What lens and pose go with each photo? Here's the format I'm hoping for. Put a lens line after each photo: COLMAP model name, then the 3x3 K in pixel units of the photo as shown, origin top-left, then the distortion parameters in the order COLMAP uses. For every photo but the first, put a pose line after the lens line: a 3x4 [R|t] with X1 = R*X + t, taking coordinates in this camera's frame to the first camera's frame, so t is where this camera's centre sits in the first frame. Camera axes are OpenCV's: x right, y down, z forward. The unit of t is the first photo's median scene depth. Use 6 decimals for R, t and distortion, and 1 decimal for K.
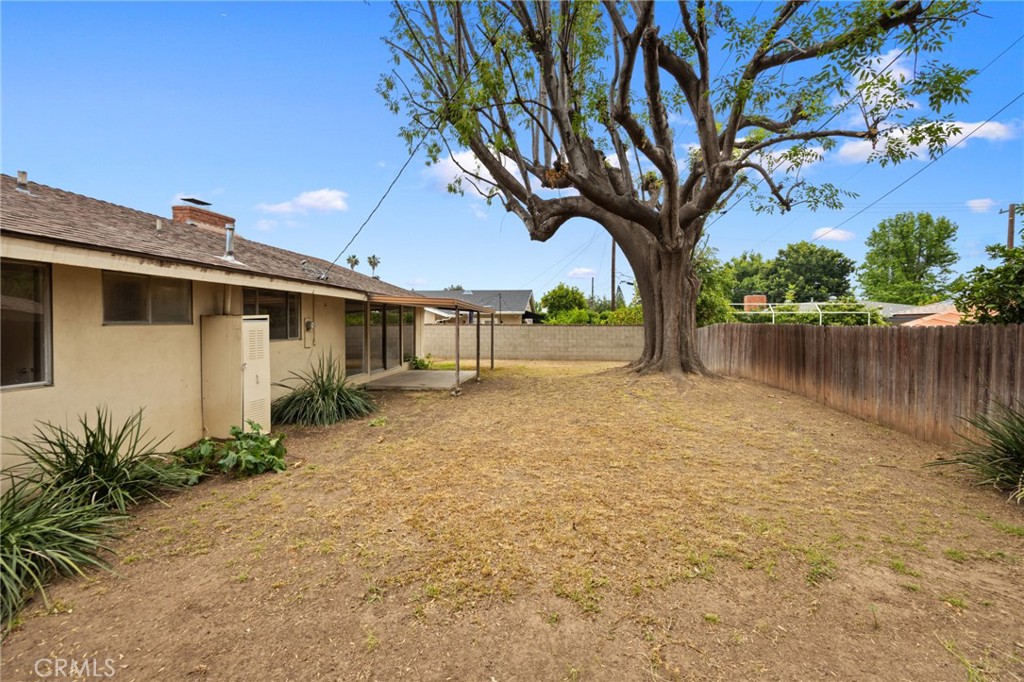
lens RADIAL K [[411.0, 0, 513.5], [0, 411.0, 329.1], [0, 0, 1]] dist [0.000523, -0.000099]
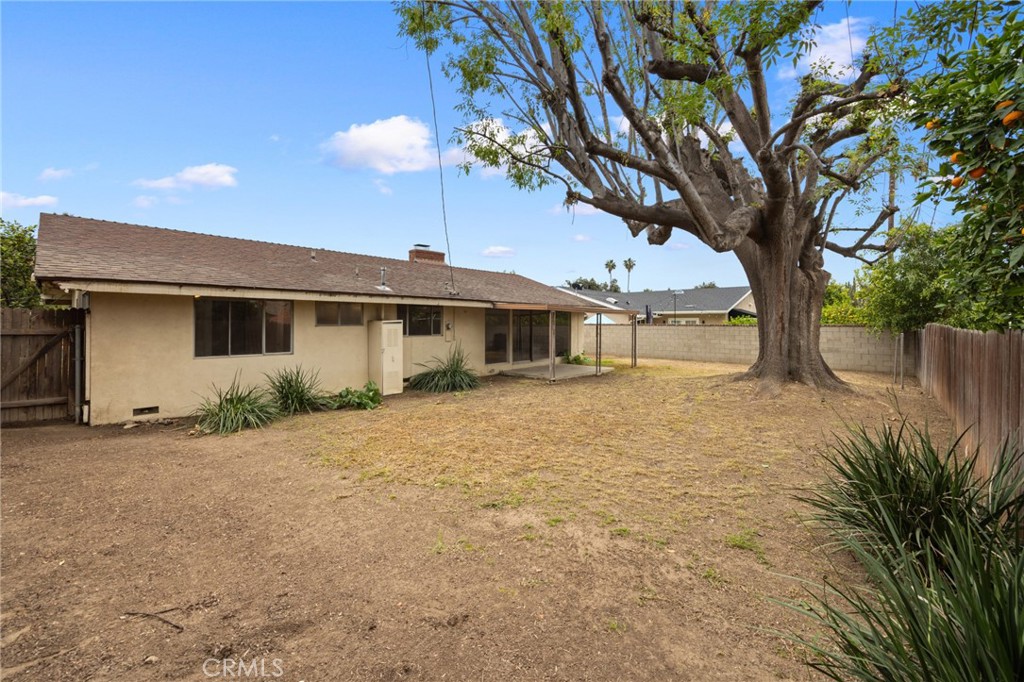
lens RADIAL K [[392.8, 0, 513.3], [0, 392.8, 320.3], [0, 0, 1]] dist [0.000628, 0.000008]
pose [[0.826495, -0.005910, -0.562913, 0.391788], [-0.005543, 0.999811, -0.018635, -0.004257], [0.562917, 0.018522, 0.826306, -0.023080]]
